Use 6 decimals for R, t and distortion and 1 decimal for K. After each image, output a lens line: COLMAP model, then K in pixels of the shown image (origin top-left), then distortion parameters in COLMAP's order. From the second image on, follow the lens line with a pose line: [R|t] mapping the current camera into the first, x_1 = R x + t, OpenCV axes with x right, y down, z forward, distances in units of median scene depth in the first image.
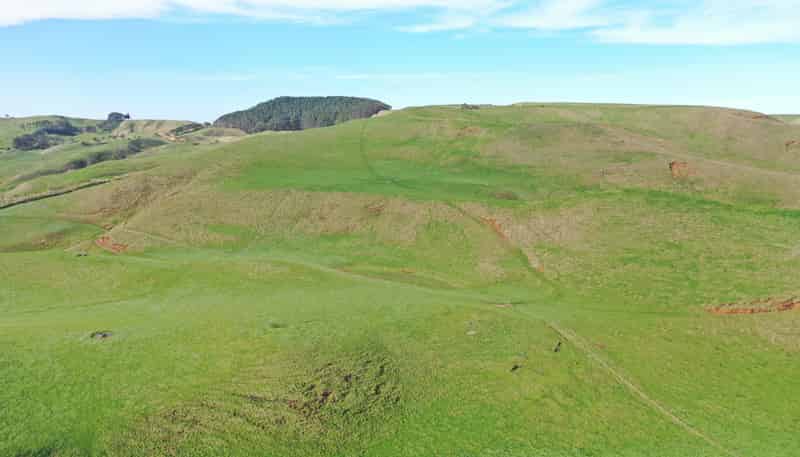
lens RADIAL K [[635.7, 0, 400.3], [0, 635.7, 228.9], [0, 0, 1]] dist [0.003291, -0.007902]
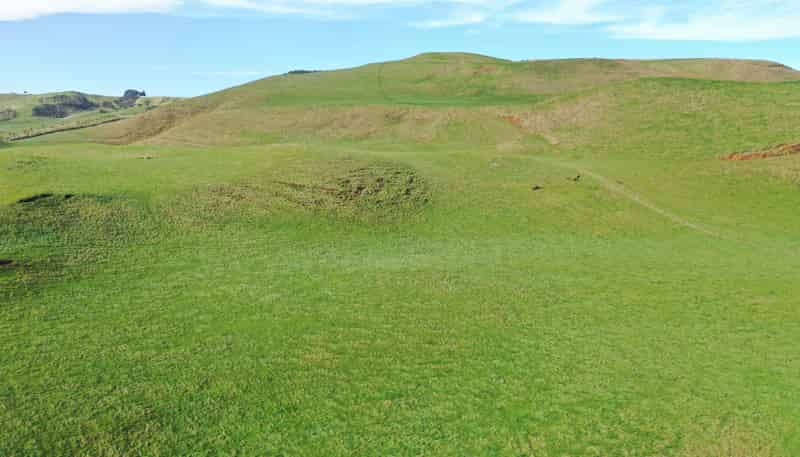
lens RADIAL K [[635.7, 0, 399.8], [0, 635.7, 228.0], [0, 0, 1]] dist [0.003291, -0.007902]
pose [[0.999829, 0.008055, -0.016641, -0.020069], [-0.007939, 0.999944, 0.007028, 0.198175], [0.016696, -0.006895, 0.999837, -0.041266]]
